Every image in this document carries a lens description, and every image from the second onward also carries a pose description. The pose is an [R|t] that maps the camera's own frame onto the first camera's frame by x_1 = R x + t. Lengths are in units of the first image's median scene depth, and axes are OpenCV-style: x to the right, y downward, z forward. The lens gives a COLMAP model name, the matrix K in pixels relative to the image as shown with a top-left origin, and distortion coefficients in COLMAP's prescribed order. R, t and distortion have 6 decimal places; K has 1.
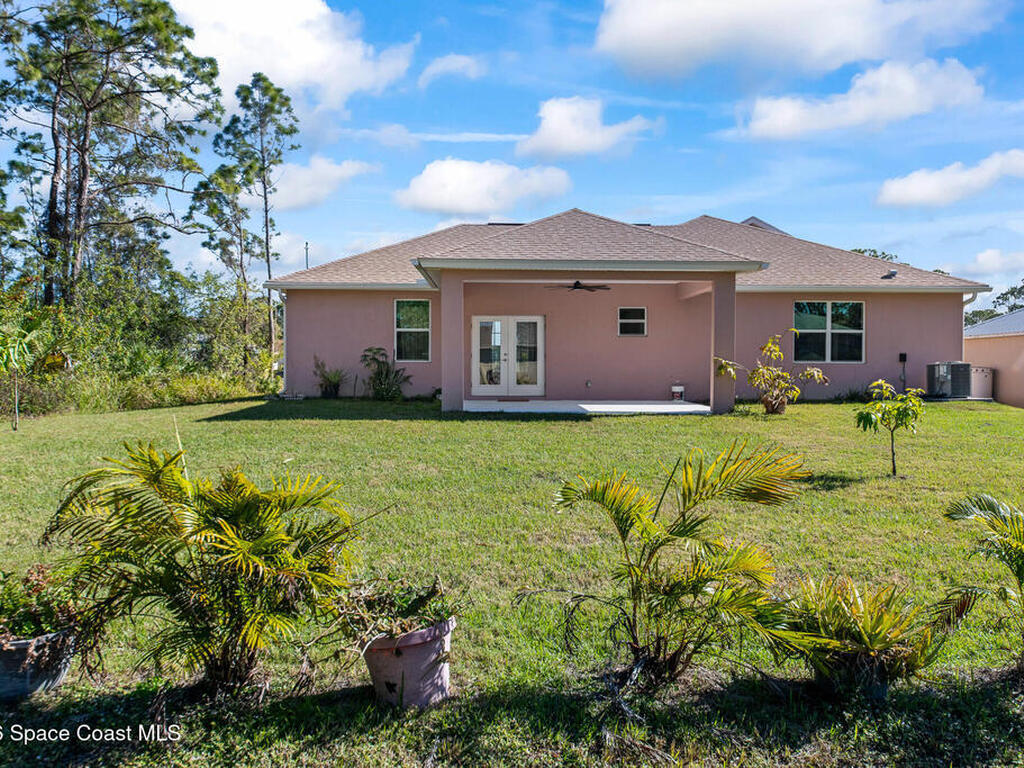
lens RADIAL K [[784.7, 0, 512.0], [0, 784.7, 384.0], [0, 0, 1]] dist [-0.007871, -0.003016]
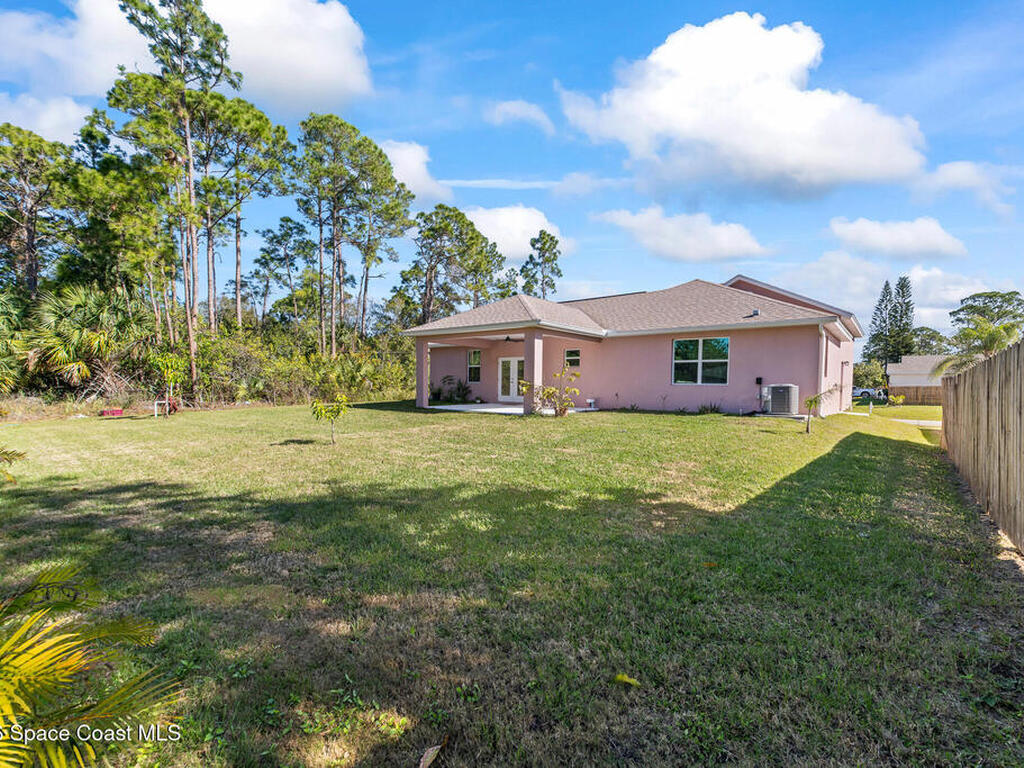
lens RADIAL K [[472.5, 0, 513.5], [0, 472.5, 386.8], [0, 0, 1]] dist [-0.002372, -0.000579]
pose [[0.757614, 0.009197, -0.652638, 0.696415], [-0.024577, 0.999594, -0.014444, -0.004475], [0.652240, 0.026983, 0.757532, 0.194475]]
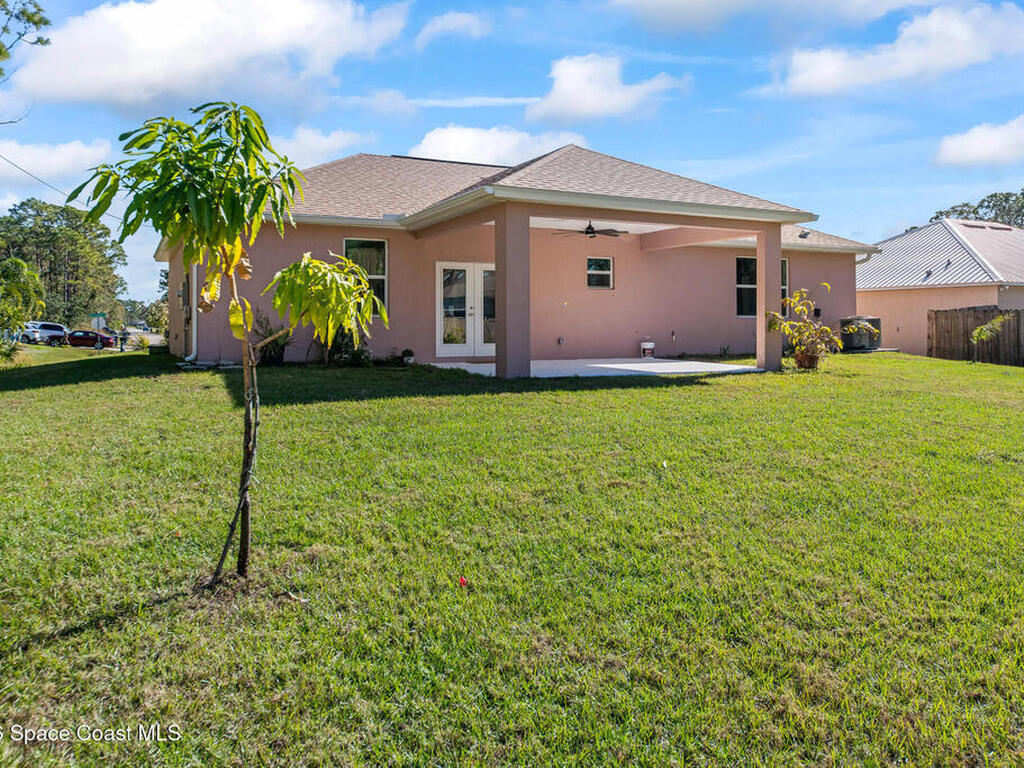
lens RADIAL K [[784.7, 0, 512.0], [0, 784.7, 384.0], [0, 0, 1]] dist [-0.007871, -0.003016]
pose [[0.905580, -0.037136, 0.422546, -0.336166], [0.013852, 0.998218, 0.058043, -0.004280], [-0.423949, -0.046710, 0.904481, 0.205248]]
